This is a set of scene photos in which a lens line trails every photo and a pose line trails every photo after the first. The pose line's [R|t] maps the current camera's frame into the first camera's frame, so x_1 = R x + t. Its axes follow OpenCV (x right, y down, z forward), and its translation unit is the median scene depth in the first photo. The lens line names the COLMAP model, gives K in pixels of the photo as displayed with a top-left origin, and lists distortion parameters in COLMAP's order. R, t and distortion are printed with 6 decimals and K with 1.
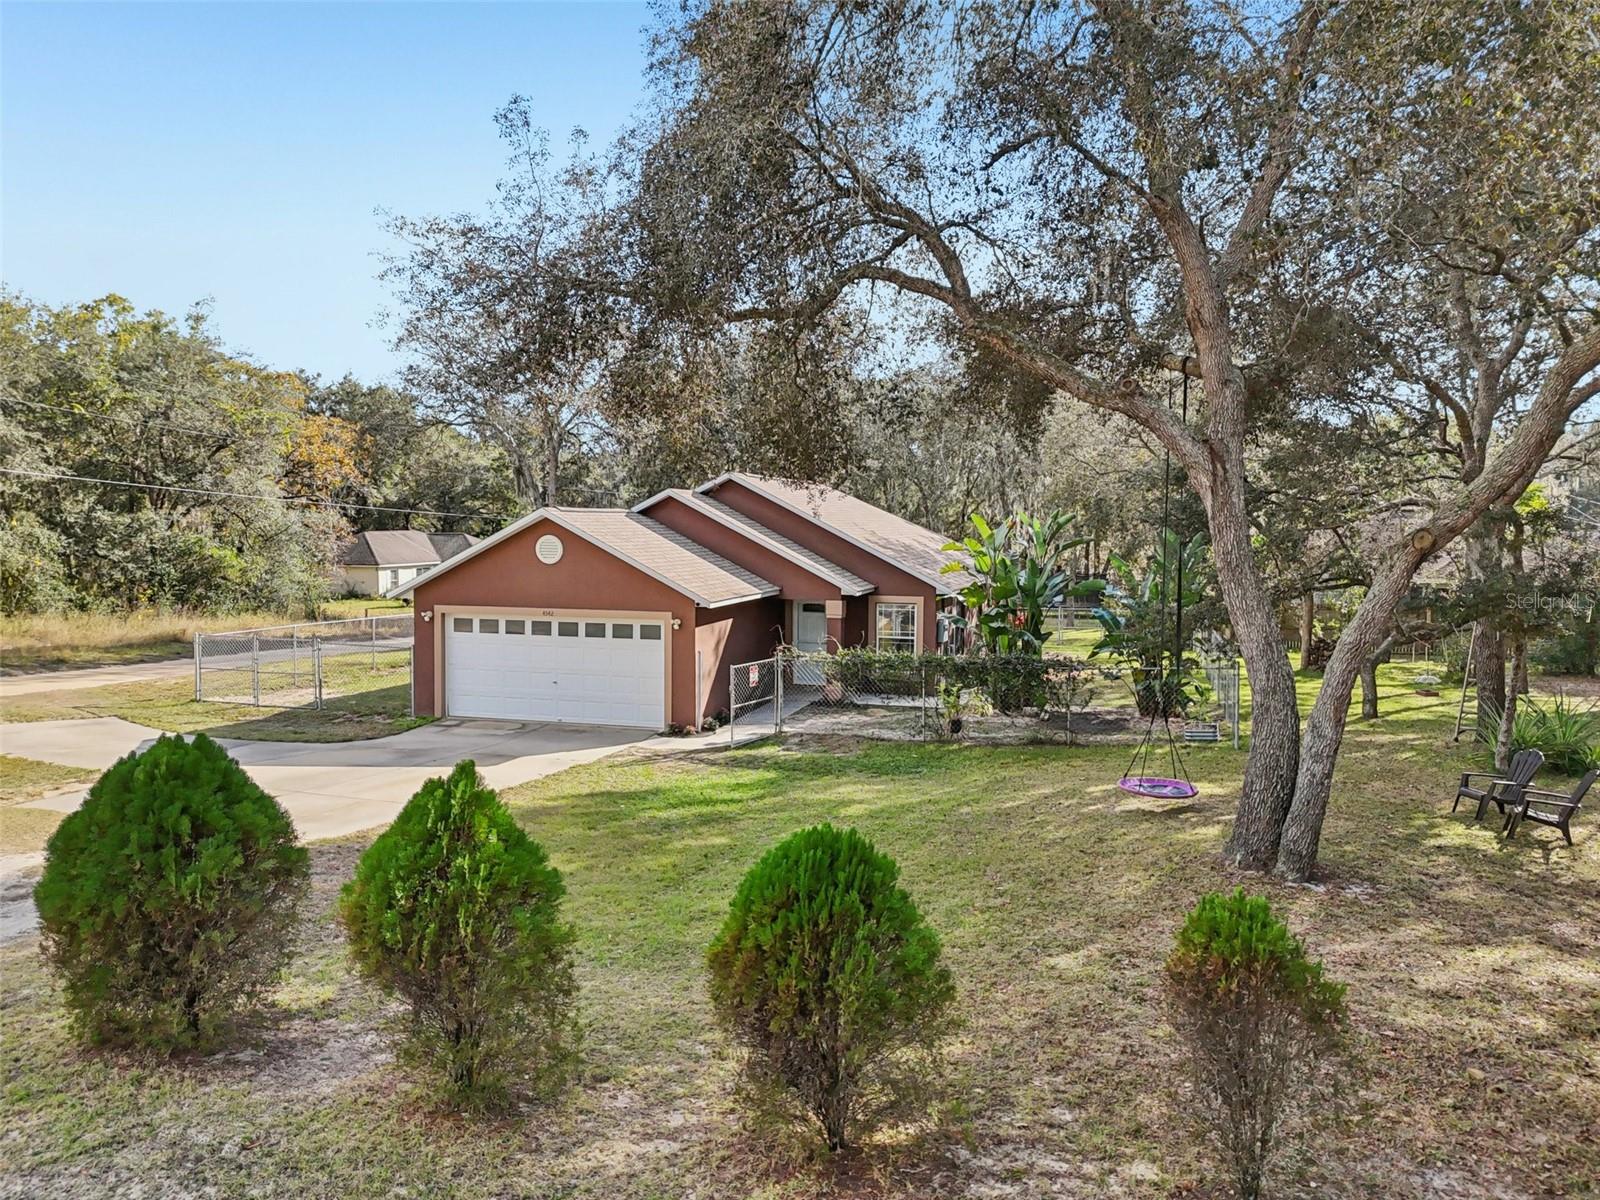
lens RADIAL K [[1197.3, 0, 800.0], [0, 1197.3, 600.0], [0, 0, 1]] dist [0.011624, 0.005244]
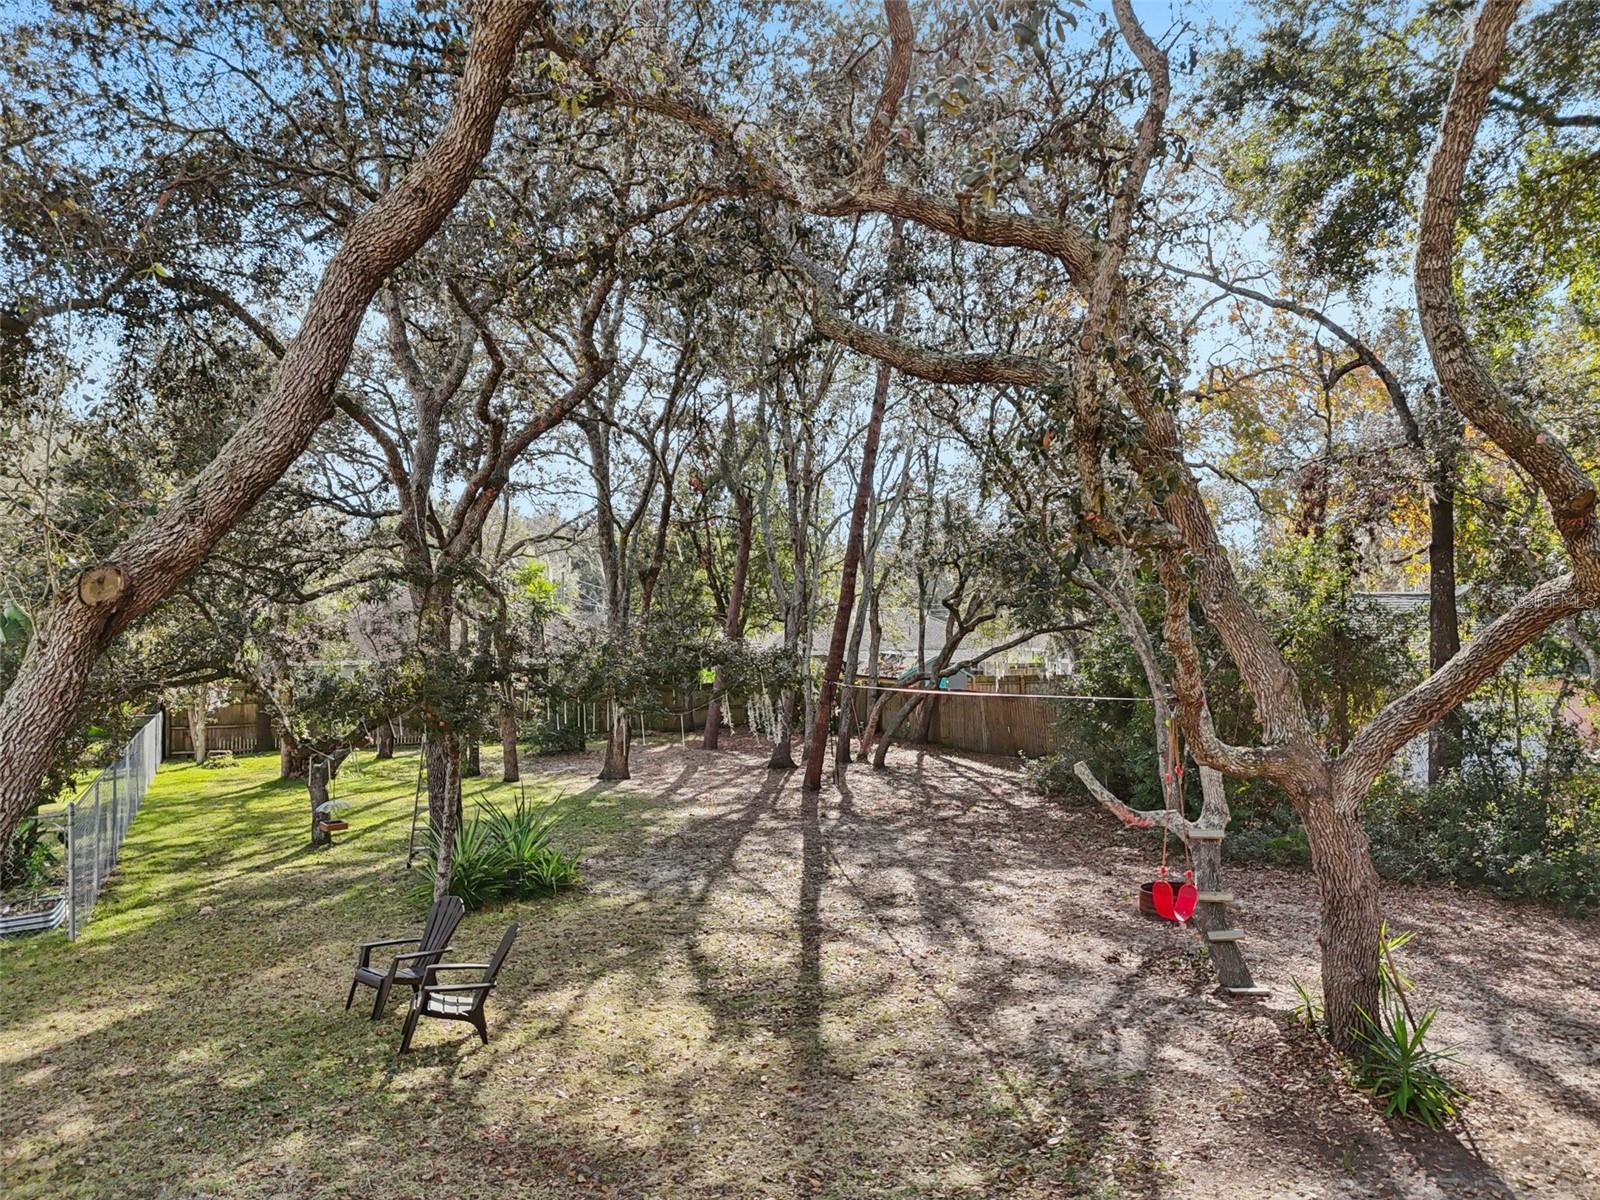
lens RADIAL K [[1197.3, 0, 800.0], [0, 1197.3, 600.0], [0, 0, 1]] dist [0.011624, 0.005244]
pose [[0.738376, -0.007893, 0.674343, 0.246077], [0.057513, 0.997026, -0.051304, -0.001982], [-0.671932, 0.076665, 0.736634, 0.279835]]
